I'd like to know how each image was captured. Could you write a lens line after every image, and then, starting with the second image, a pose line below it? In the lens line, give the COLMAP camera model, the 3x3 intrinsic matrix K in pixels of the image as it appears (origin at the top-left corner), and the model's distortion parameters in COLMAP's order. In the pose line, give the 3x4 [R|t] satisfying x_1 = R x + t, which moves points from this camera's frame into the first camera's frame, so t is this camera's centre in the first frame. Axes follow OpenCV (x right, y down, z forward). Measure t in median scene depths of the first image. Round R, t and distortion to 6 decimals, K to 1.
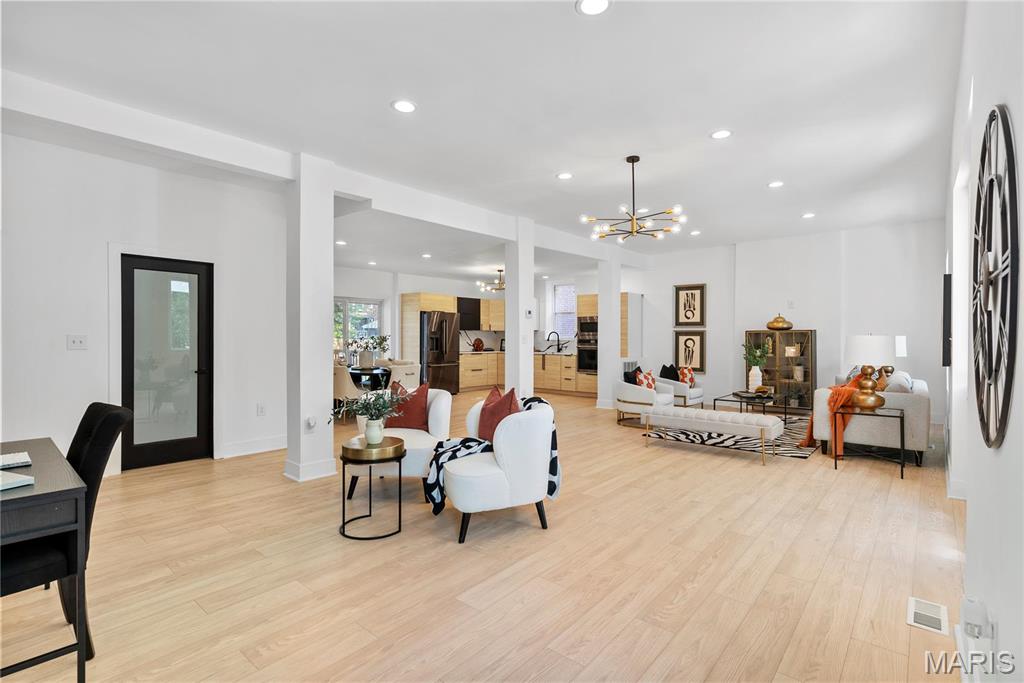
lens RADIAL K [[491.6, 0, 509.8], [0, 491.6, 338.5], [0, 0, 1]] dist [0.003350, 0.000152]
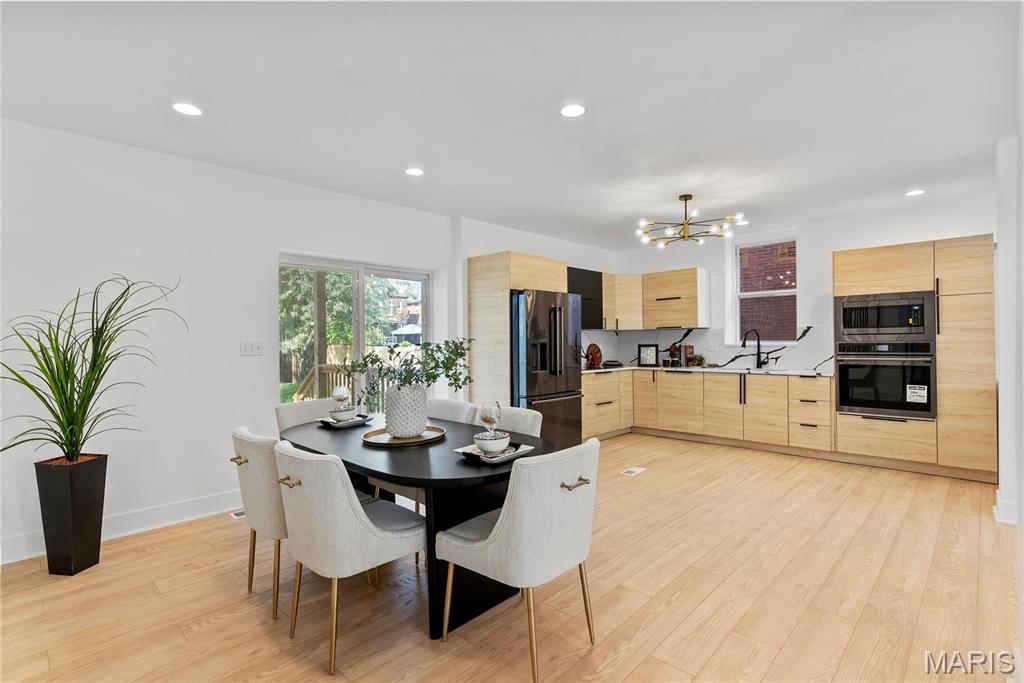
lens RADIAL K [[491.6, 0, 511.0], [0, 491.6, 339.6], [0, 0, 1]] dist [0.003350, 0.000152]
pose [[0.998512, -0.013563, -0.052810, -0.169378], [0.013188, 0.999885, -0.007448, -0.002769], [0.052904, 0.006740, 0.998577, 0.559165]]
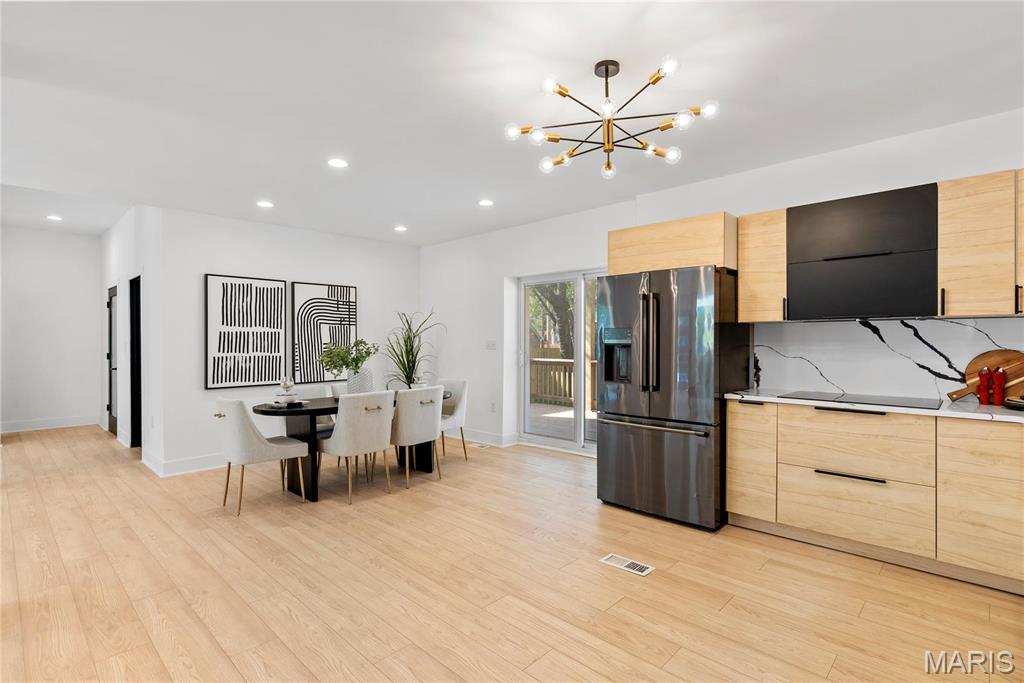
lens RADIAL K [[491.6, 0, 513.9], [0, 491.6, 338.4], [0, 0, 1]] dist [0.003350, 0.000152]
pose [[-0.047275, -0.004213, -0.998873, 0.234184], [0.001784, 0.999989, -0.004302, -0.006475], [0.998880, -0.001985, -0.047267, 1.019366]]
